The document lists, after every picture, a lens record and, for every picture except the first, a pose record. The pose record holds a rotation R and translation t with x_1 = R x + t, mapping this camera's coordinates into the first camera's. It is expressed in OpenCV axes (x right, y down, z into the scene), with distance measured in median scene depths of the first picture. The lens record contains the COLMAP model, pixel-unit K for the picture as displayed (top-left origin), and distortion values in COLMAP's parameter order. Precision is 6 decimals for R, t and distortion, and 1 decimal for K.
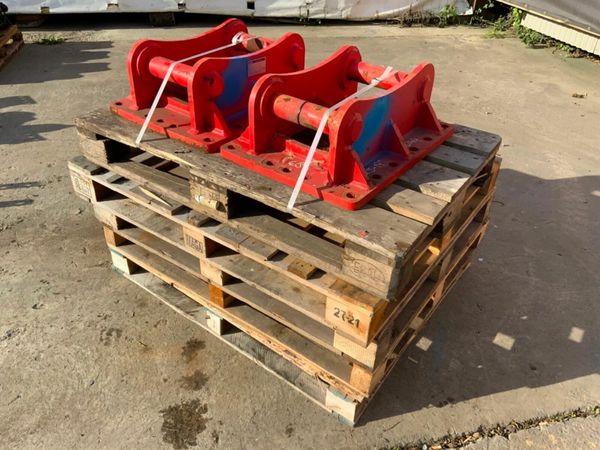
lens RADIAL K [[498.9, 0, 300.0], [0, 498.9, 225.0], [0, 0, 1]] dist [0.079435, -0.168401]
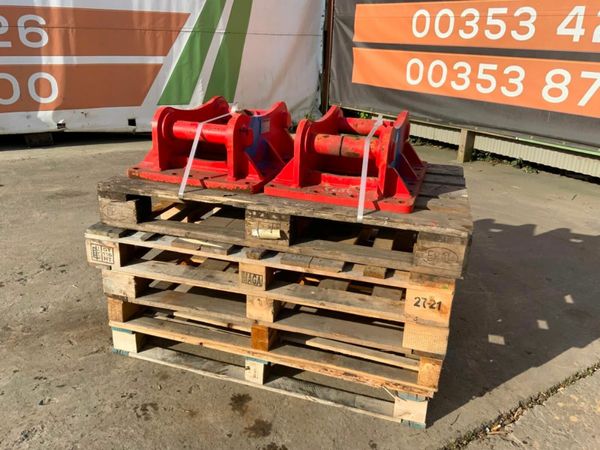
lens RADIAL K [[498.9, 0, 300.0], [0, 498.9, 225.0], [0, 0, 1]] dist [0.079435, -0.168401]
pose [[0.942754, -0.117201, 0.312217, -0.399913], [0.187319, 0.960670, -0.204999, 0.150155], [-0.275911, 0.251748, 0.927629, -0.014826]]
